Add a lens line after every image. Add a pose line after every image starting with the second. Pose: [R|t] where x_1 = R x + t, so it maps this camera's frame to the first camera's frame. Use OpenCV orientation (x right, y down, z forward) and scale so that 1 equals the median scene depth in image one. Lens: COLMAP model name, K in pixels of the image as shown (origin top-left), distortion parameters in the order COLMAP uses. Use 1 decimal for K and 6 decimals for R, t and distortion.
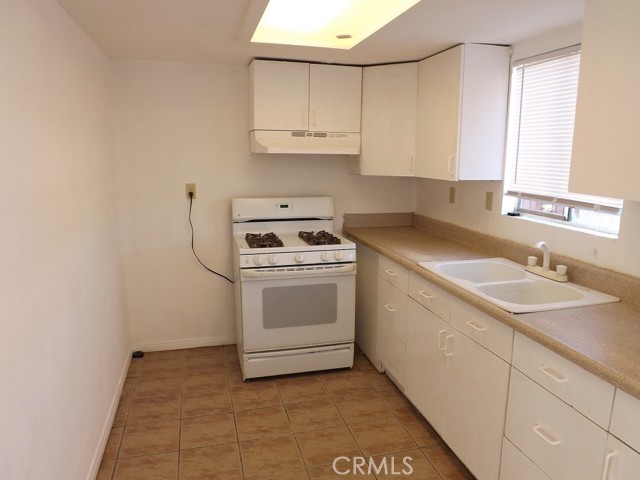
lens RADIAL K [[458.2, 0, 320.3], [0, 458.2, 242.3], [0, 0, 1]] dist [-0.082940, 0.024390]
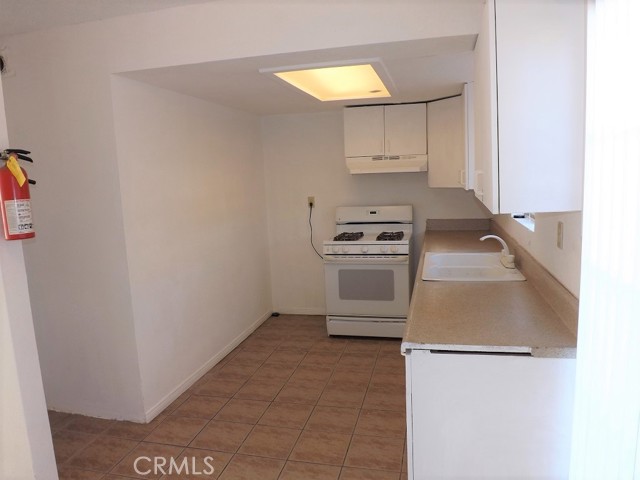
lens RADIAL K [[458.2, 0, 320.5], [0, 458.2, 238.3], [0, 0, 1]] dist [-0.082940, 0.024390]
pose [[0.870241, 0.022481, -0.492113, 0.490629], [-0.043385, 0.998574, -0.031103, 0.047859], [0.490713, 0.048417, 0.869975, -0.246669]]
